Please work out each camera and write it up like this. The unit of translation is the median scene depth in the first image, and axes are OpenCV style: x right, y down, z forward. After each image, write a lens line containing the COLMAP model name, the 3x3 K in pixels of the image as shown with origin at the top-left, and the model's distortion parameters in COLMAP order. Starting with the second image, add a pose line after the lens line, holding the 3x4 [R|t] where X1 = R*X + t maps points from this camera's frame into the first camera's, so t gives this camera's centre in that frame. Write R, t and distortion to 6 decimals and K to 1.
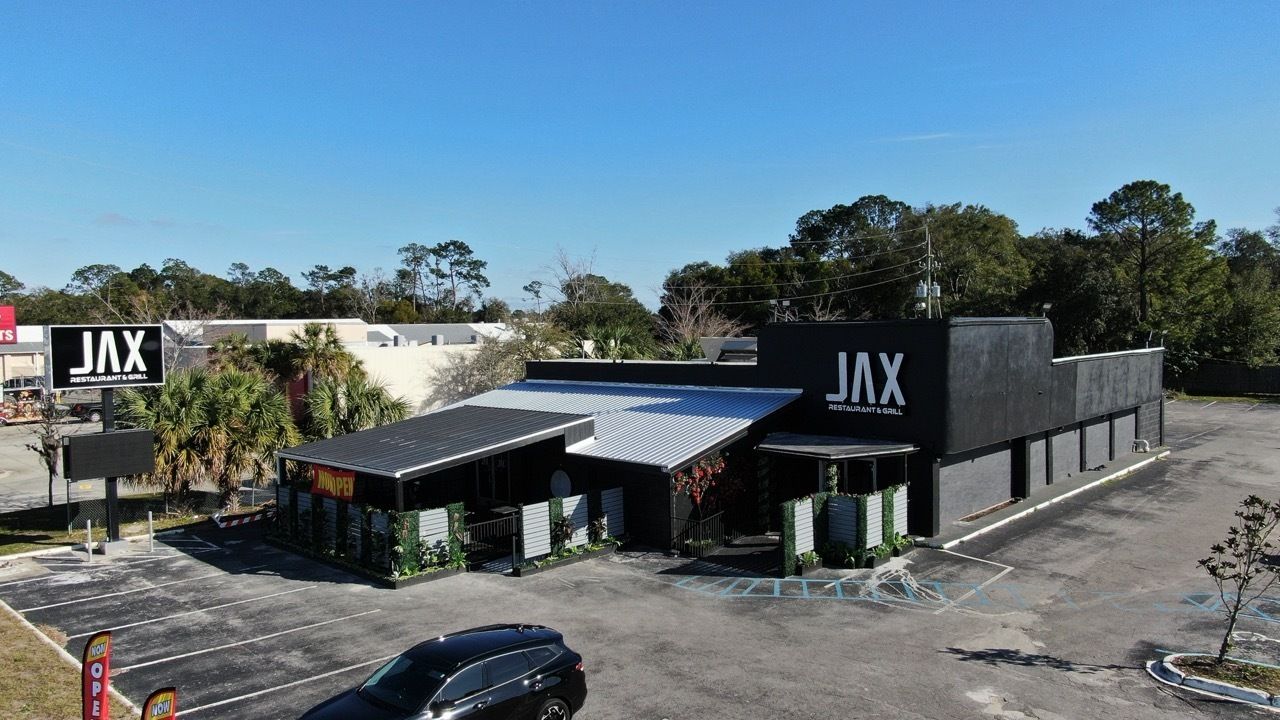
lens RADIAL K [[919.1, 0, 639.3], [0, 919.1, 356.5], [0, 0, 1]] dist [-0.019367, 0.002091]
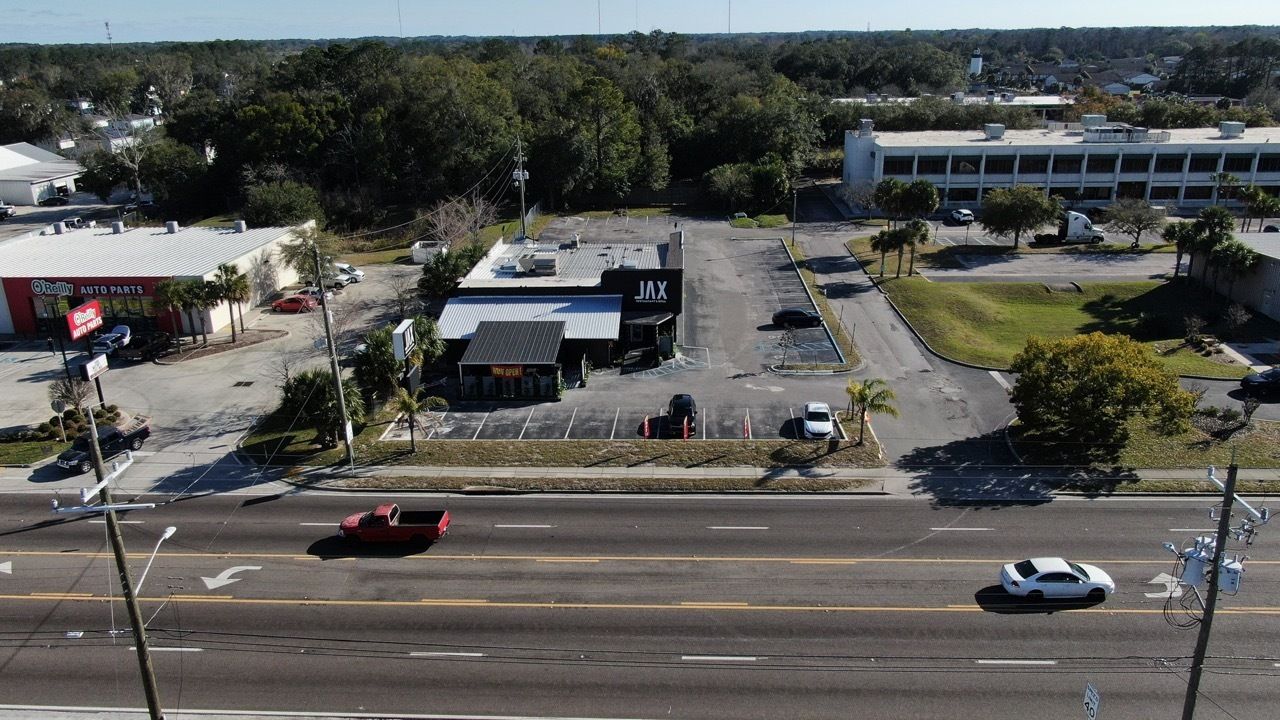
lens RADIAL K [[919.1, 0, 642.1], [0, 919.1, 361.1], [0, 0, 1]] dist [-0.019367, 0.002091]
pose [[0.757503, -0.215083, 0.616384, -1.561844], [0.024964, 0.953022, 0.301870, -0.623917], [-0.652354, -0.213280, 0.727286, -1.052639]]
